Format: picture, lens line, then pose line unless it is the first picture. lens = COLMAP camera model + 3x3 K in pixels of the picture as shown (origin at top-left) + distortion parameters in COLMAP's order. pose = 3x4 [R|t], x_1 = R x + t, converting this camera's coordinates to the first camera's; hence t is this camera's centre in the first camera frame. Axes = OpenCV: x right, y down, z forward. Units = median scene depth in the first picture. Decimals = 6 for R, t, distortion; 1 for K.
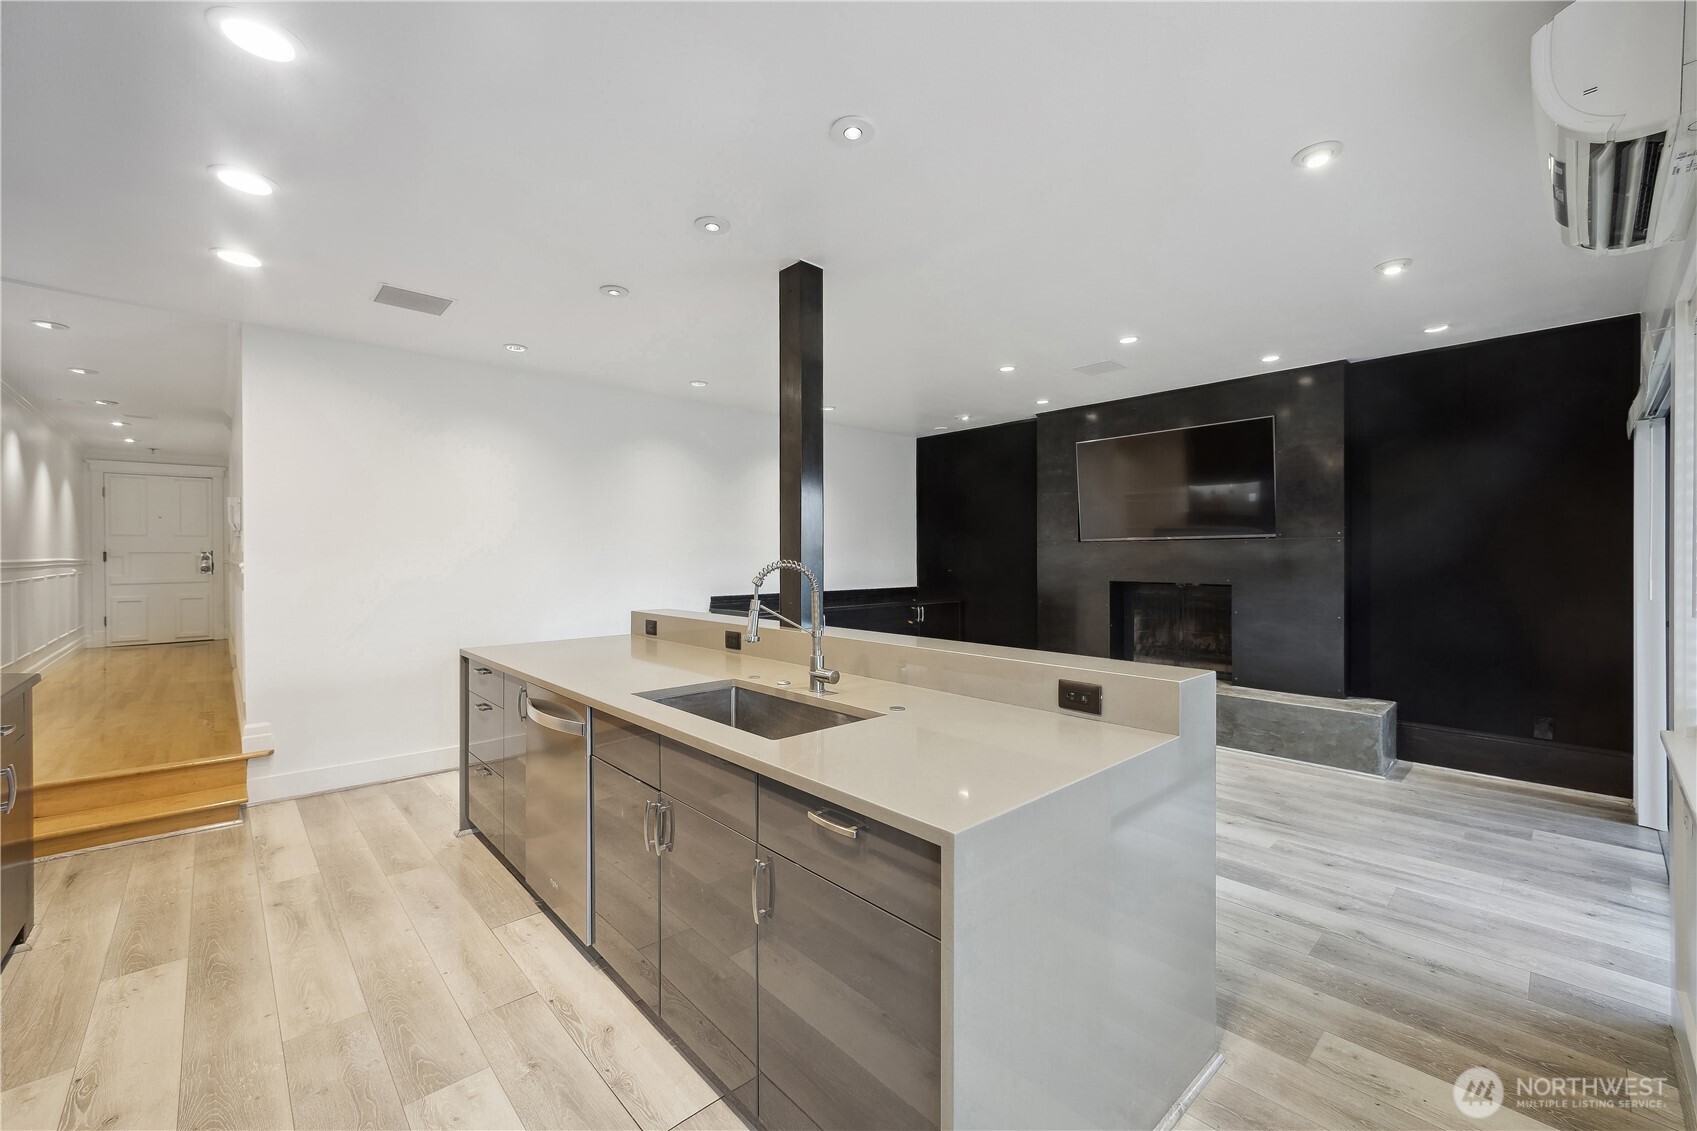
lens RADIAL K [[685.7, 0, 856.4], [0, 685.7, 563.3], [0, 0, 1]] dist [0.000255, 0.000243]
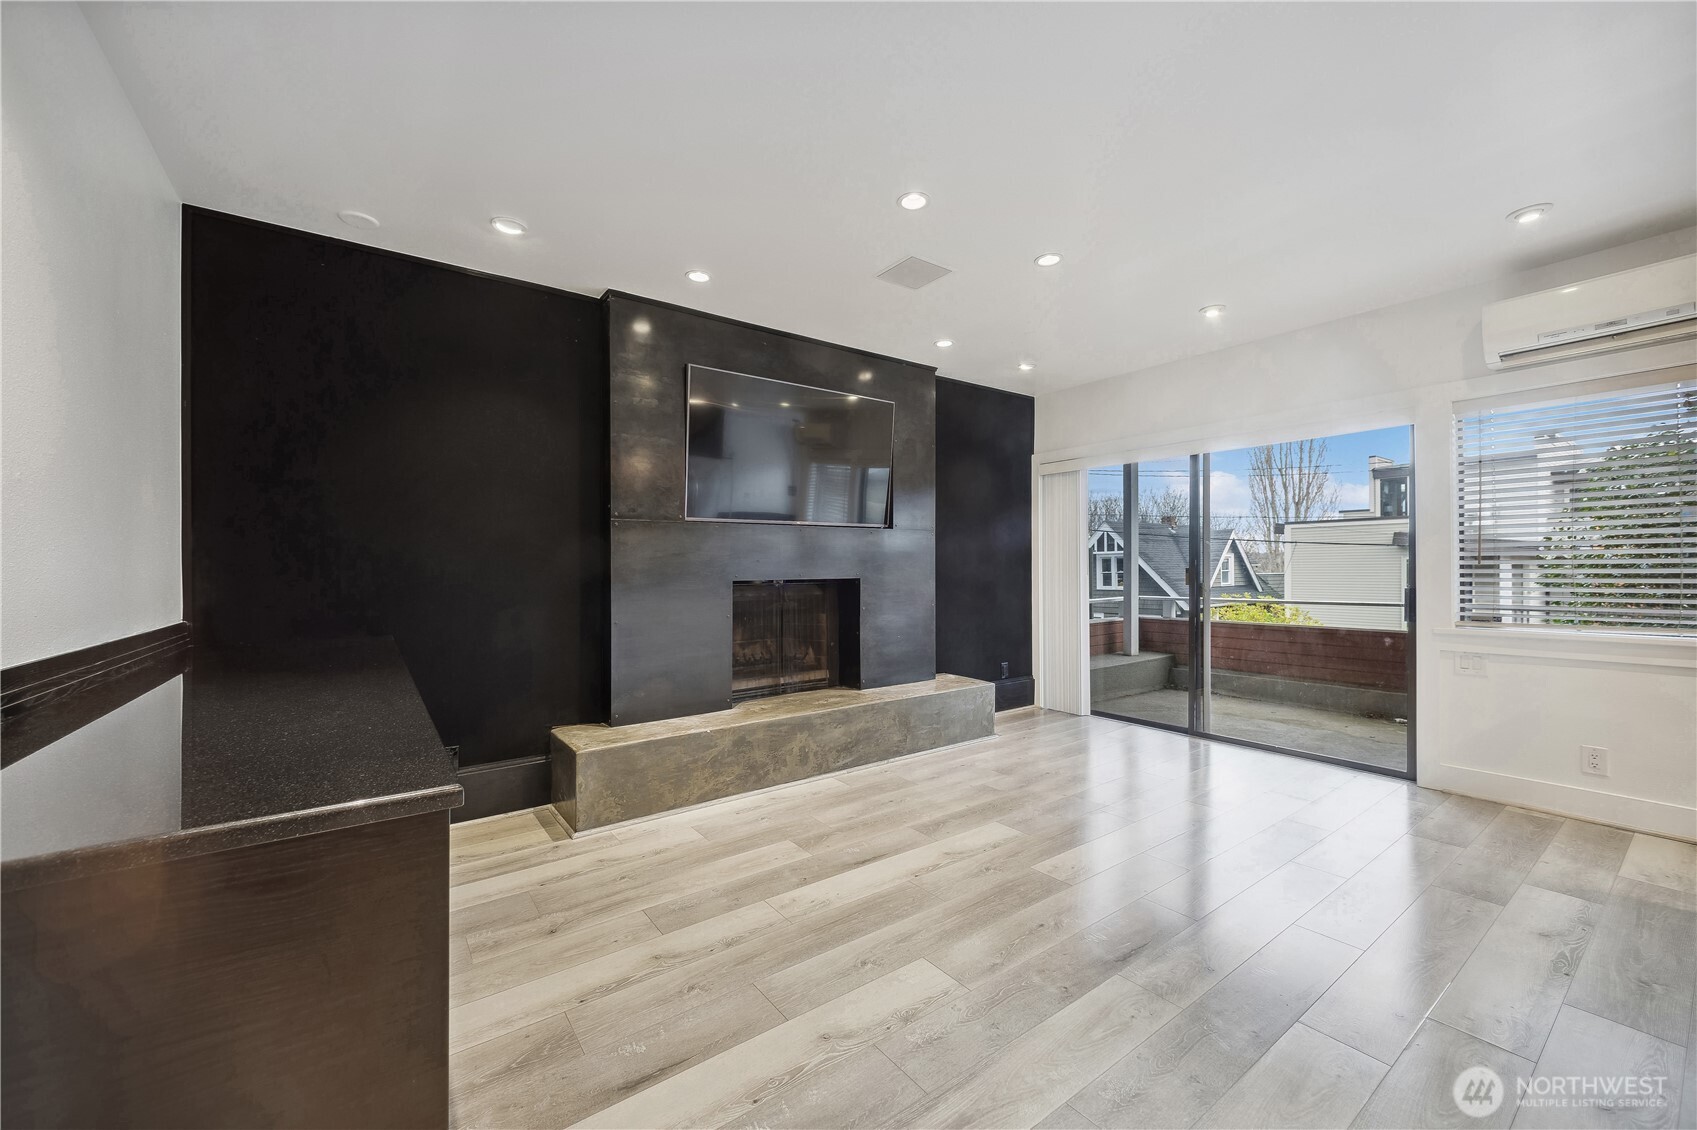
lens RADIAL K [[656.7, 0, 848.5], [0, 656.7, 565.0], [0, 0, 1]] dist [0.001950, 0.000043]
pose [[0.121654, 0.006857, 0.992549, -0.402770], [0.020818, 0.999739, -0.009459, 0.029899], [-0.992354, 0.021814, 0.121479, 1.201371]]
